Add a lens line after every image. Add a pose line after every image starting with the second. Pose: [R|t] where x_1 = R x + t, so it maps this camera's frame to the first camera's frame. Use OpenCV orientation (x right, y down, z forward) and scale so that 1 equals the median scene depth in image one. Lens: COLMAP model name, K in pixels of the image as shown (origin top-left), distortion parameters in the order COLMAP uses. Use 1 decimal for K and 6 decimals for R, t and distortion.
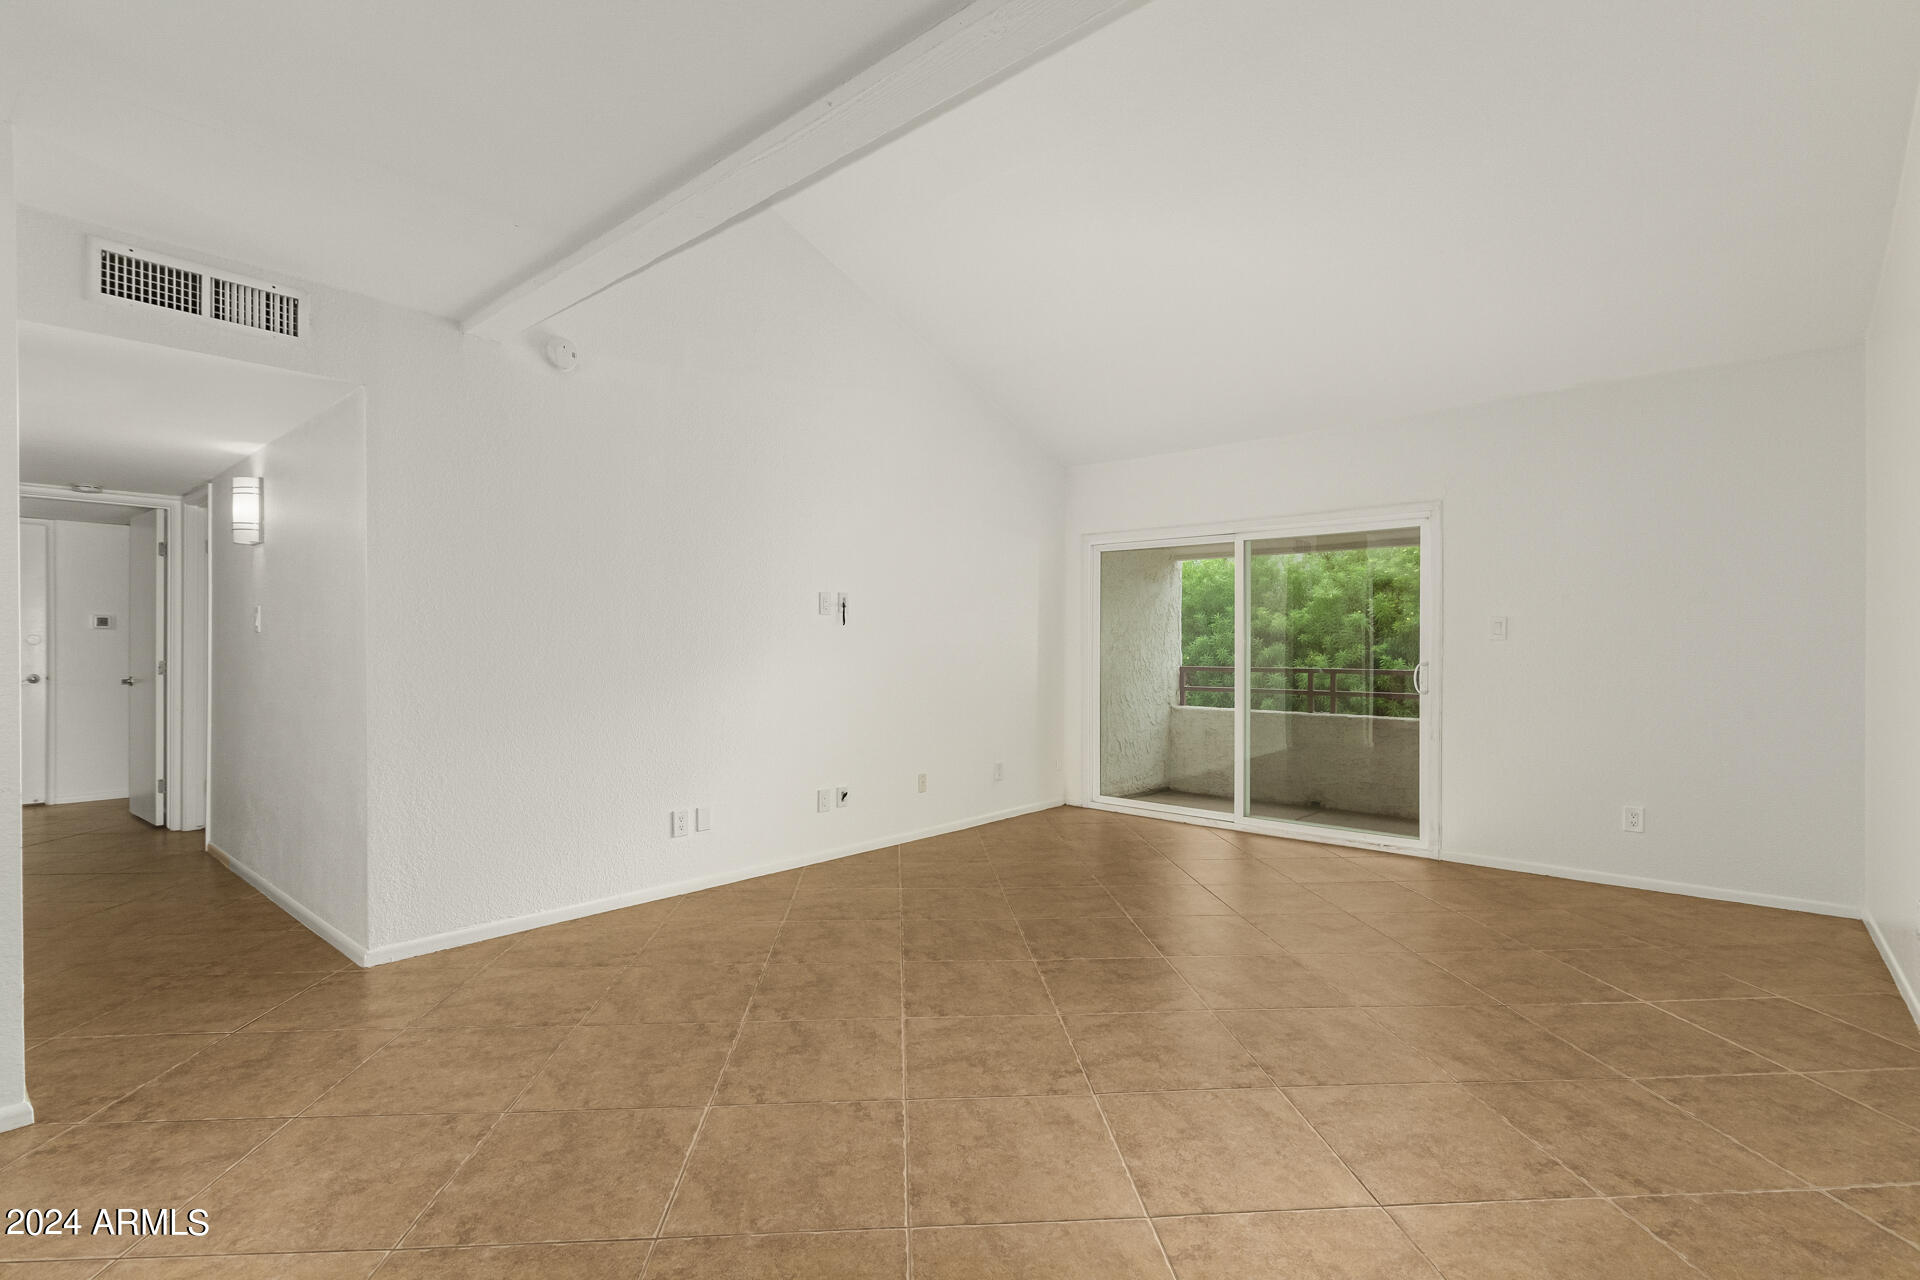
lens RADIAL K [[880.8, 0, 952.2], [0, 880.8, 650.8], [0, 0, 1]] dist [0.003723, -0.001932]
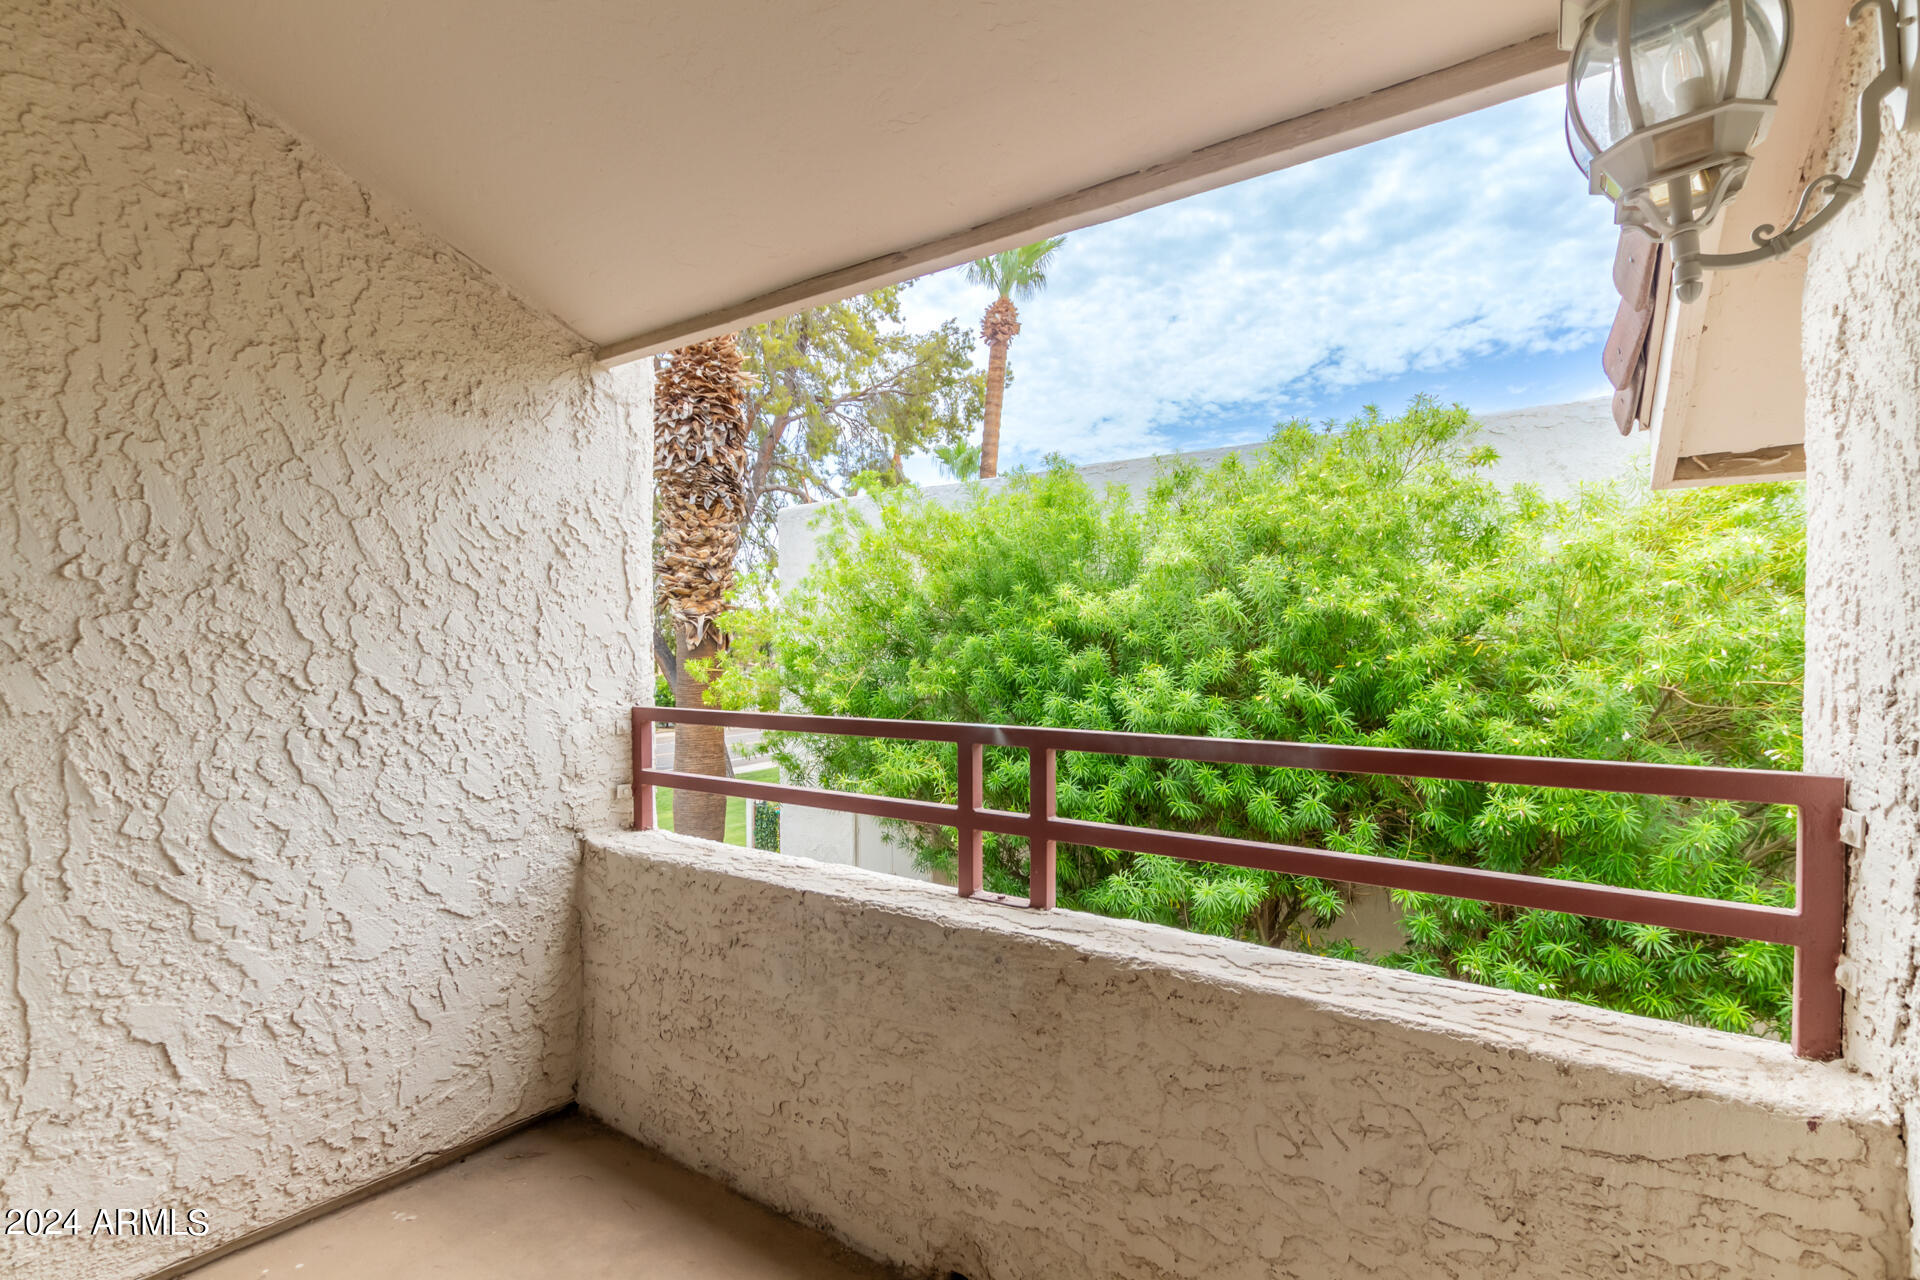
lens RADIAL K [[880.8, 0, 967.8], [0, 880.8, 660.1], [0, 0, 1]] dist [0.003723, -0.001932]
pose [[0.993746, 0.001699, 0.111655, 0.660332], [-0.001653, 0.999999, -0.000508, 0.001522], [-0.111655, 0.000320, 0.993747, 1.291126]]
